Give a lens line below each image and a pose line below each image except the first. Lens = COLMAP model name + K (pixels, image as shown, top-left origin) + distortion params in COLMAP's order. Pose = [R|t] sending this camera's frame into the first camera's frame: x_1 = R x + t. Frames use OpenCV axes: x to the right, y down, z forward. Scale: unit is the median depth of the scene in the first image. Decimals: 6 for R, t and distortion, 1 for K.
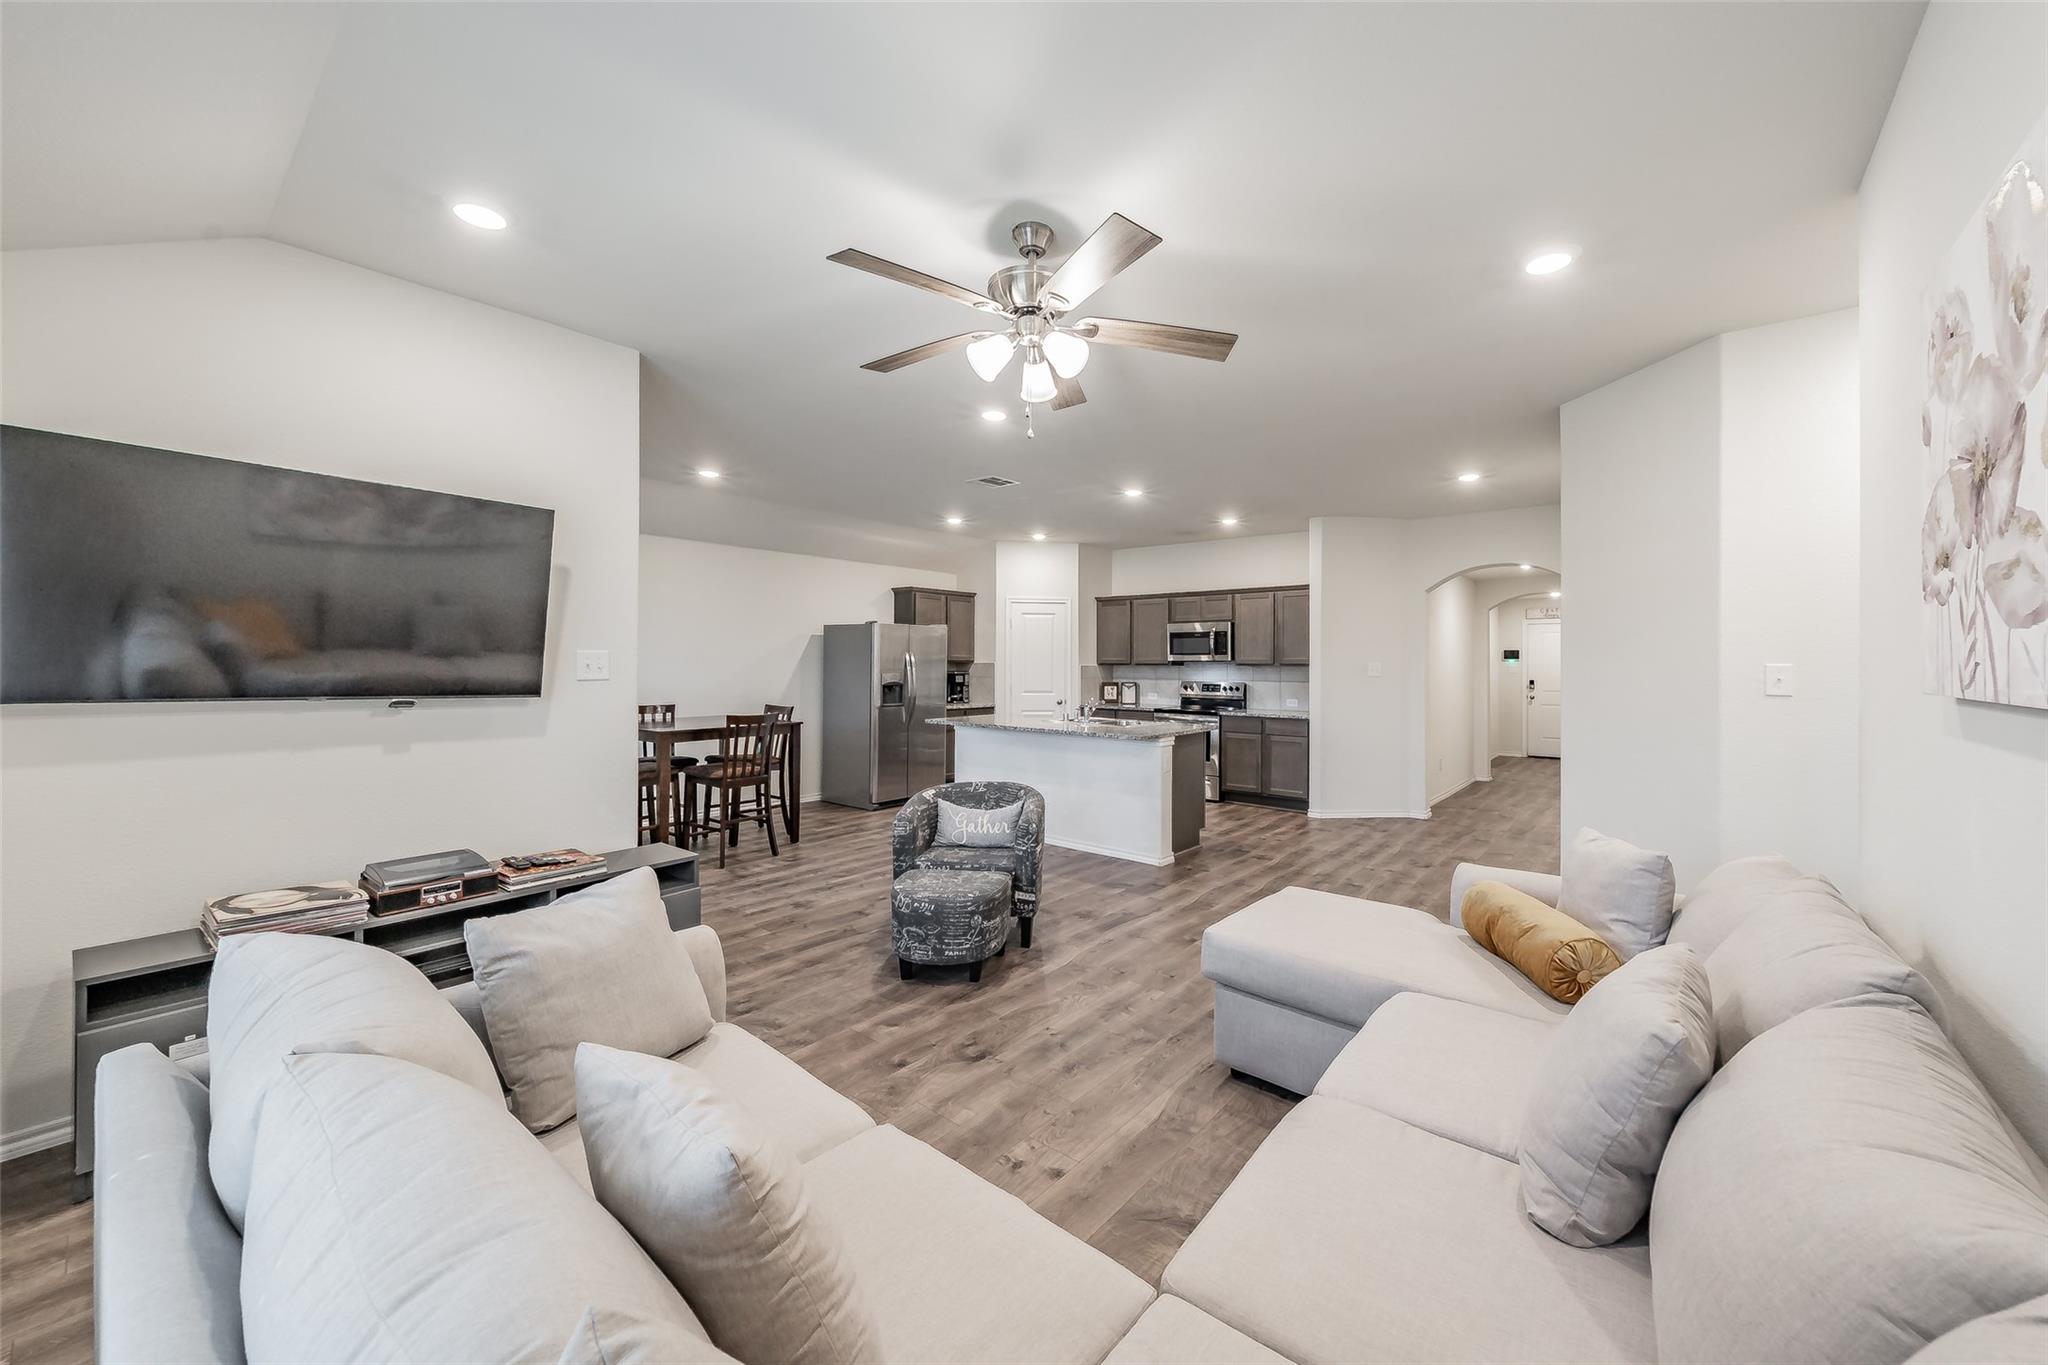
lens RADIAL K [[758.4, 0, 1077.1], [0, 758.4, 657.3], [0, 0, 1]] dist [-0.000971, -0.000385]
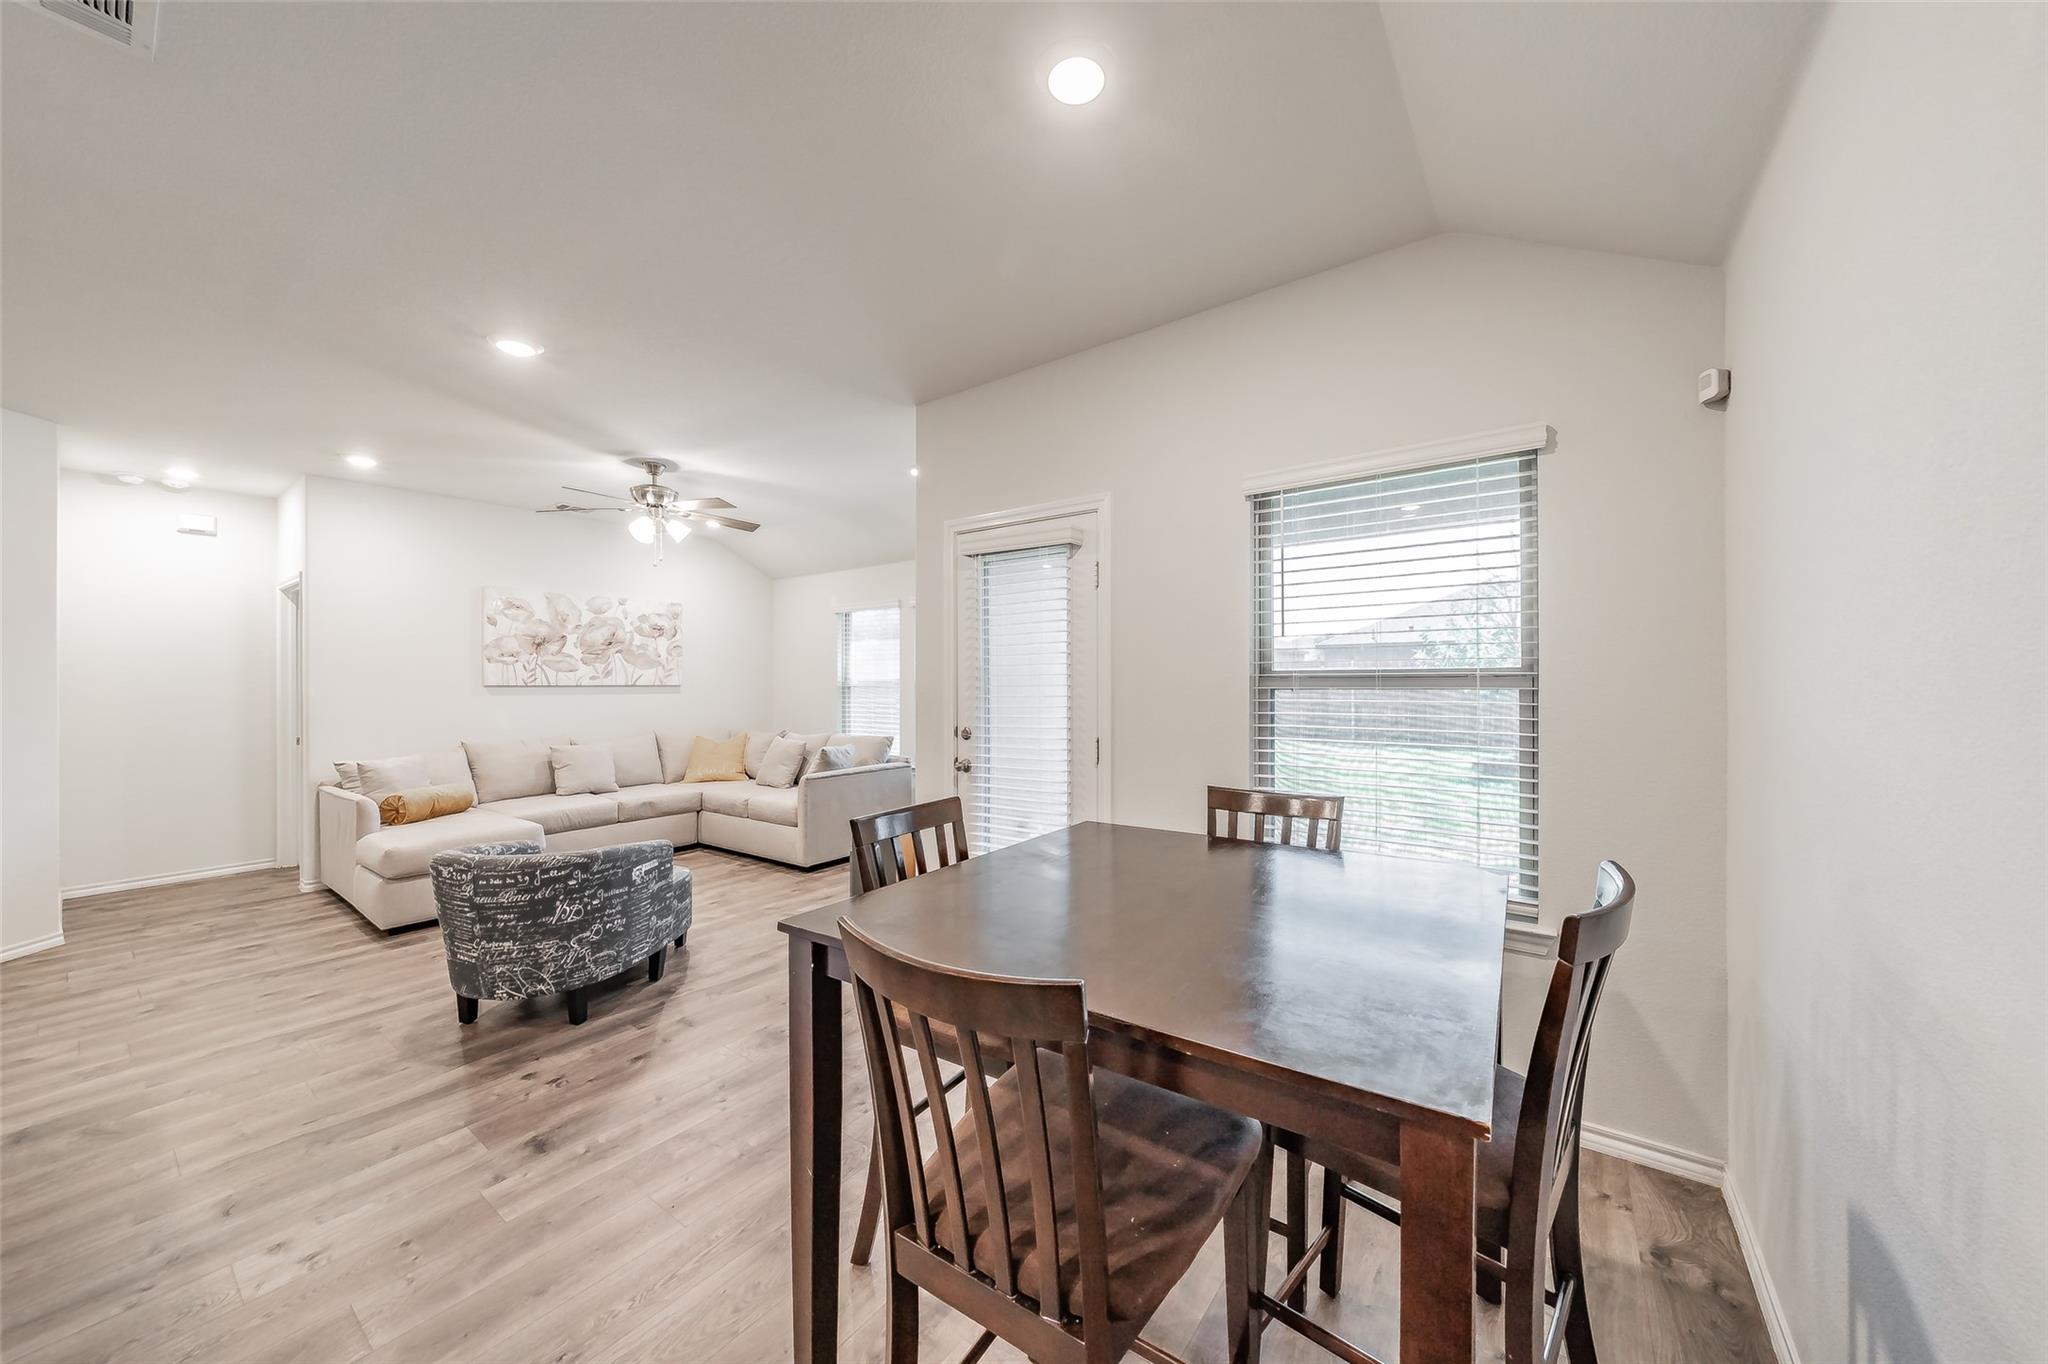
lens RADIAL K [[712.1, 0, 1052.0], [0, 712.1, 681.6], [0, 0, 1]] dist [-0.002498, 0.000068]
pose [[-0.999286, -0.002881, -0.037674, -0.309929], [-0.002535, 0.999954, -0.009231, 0.009764], [0.037699, -0.009129, -0.999247, 0.869626]]
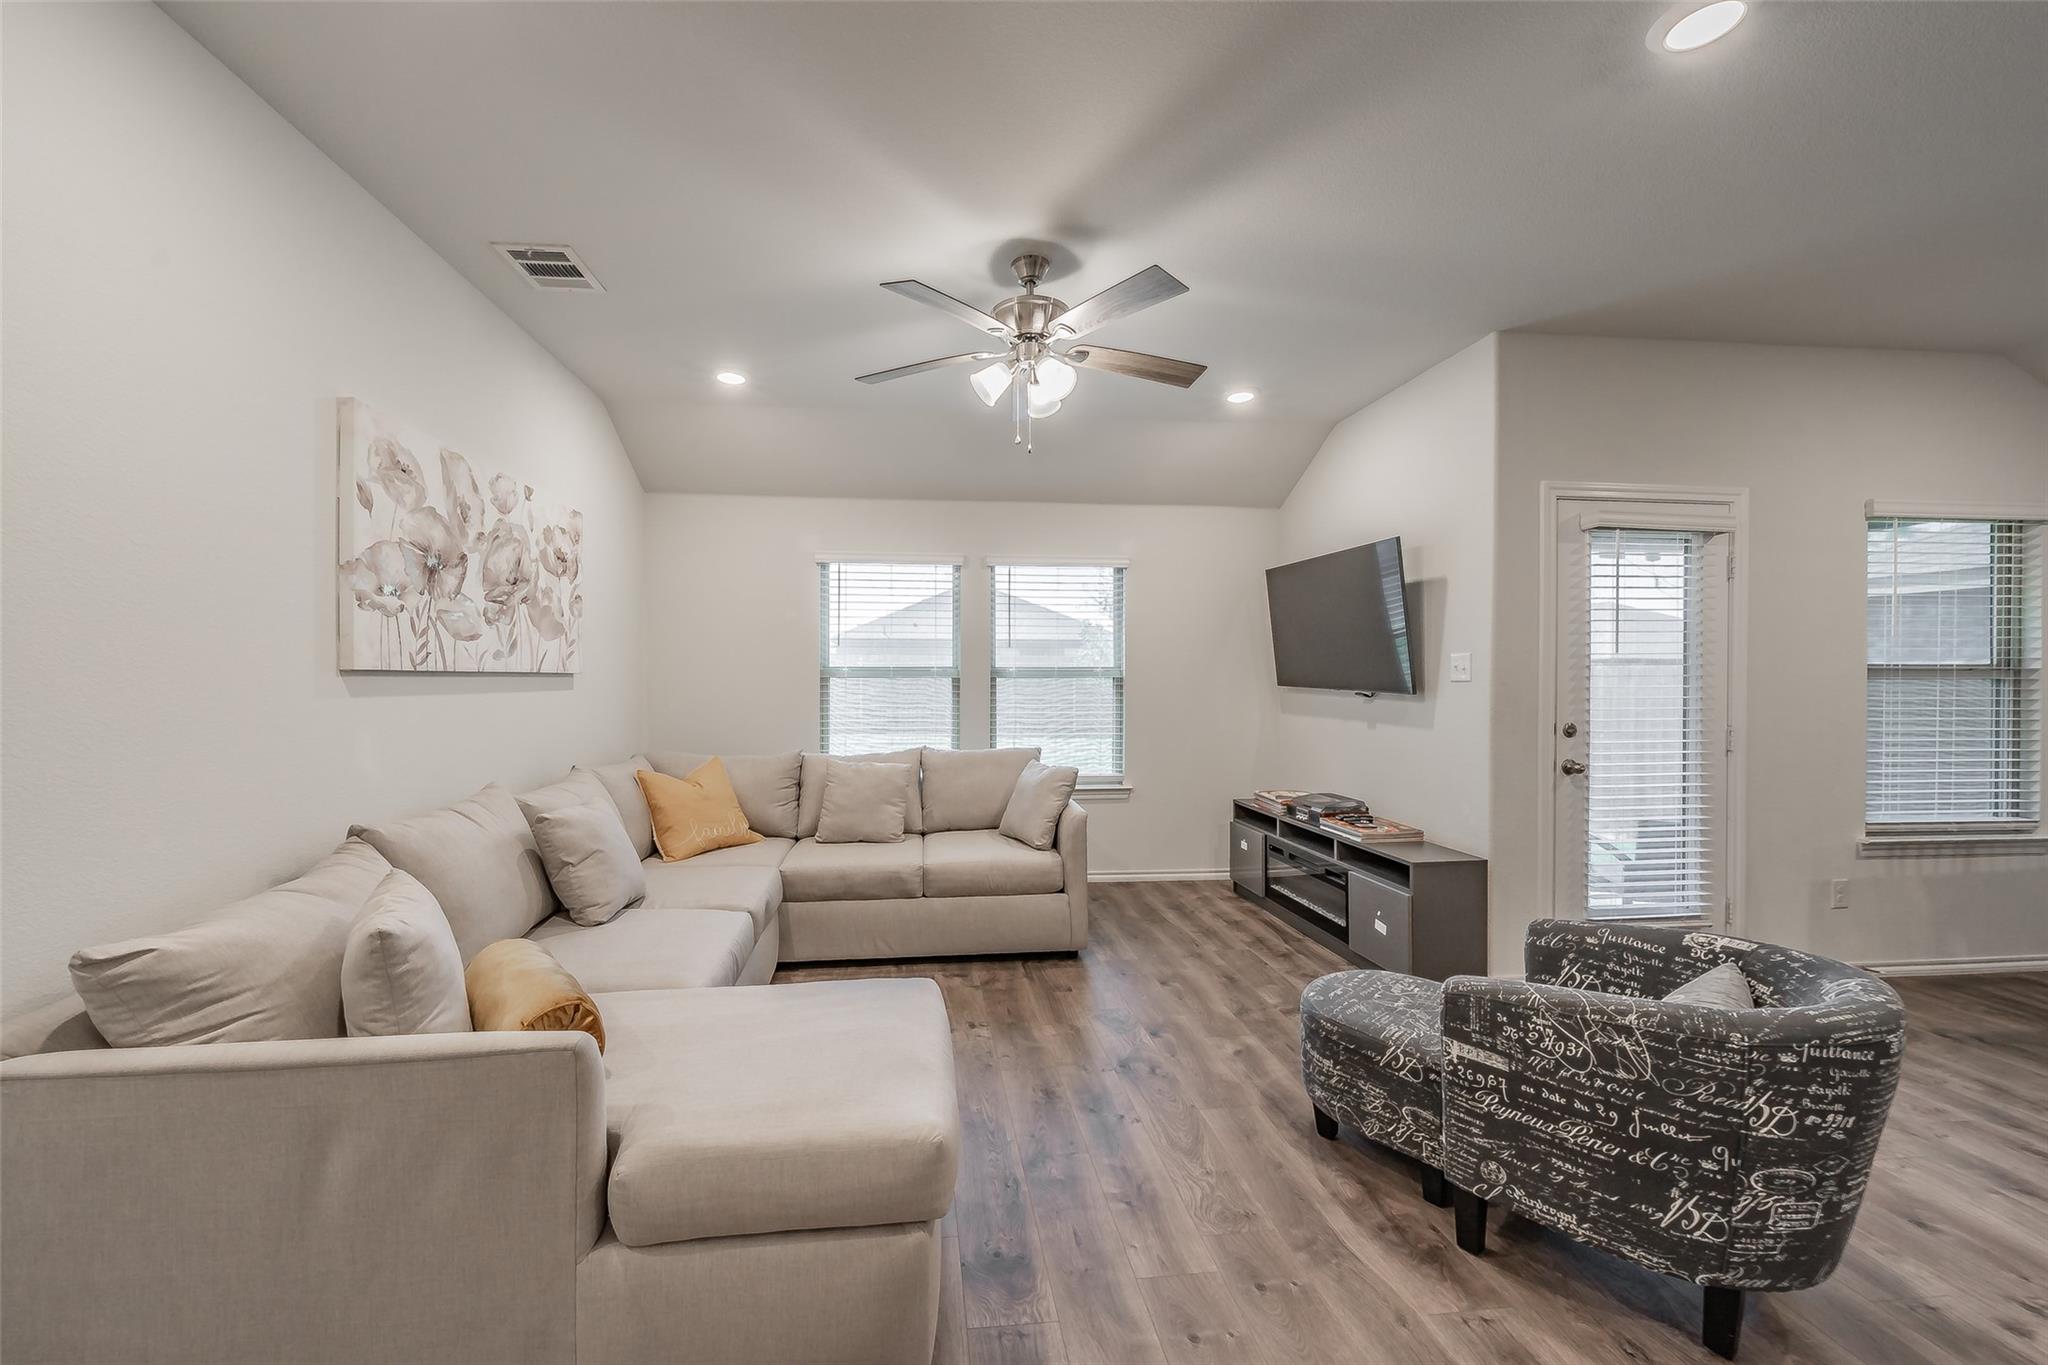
lens RADIAL K [[758.4, 0, 976.6], [0, 758.4, 679.7], [0, 0, 1]] dist [-0.000971, -0.000385]
pose [[-0.729748, -0.003605, -0.683707, 0.221289], [-0.001356, 0.999992, -0.003826, 0.012762], [0.683715, -0.001865, -0.729747, 0.518980]]
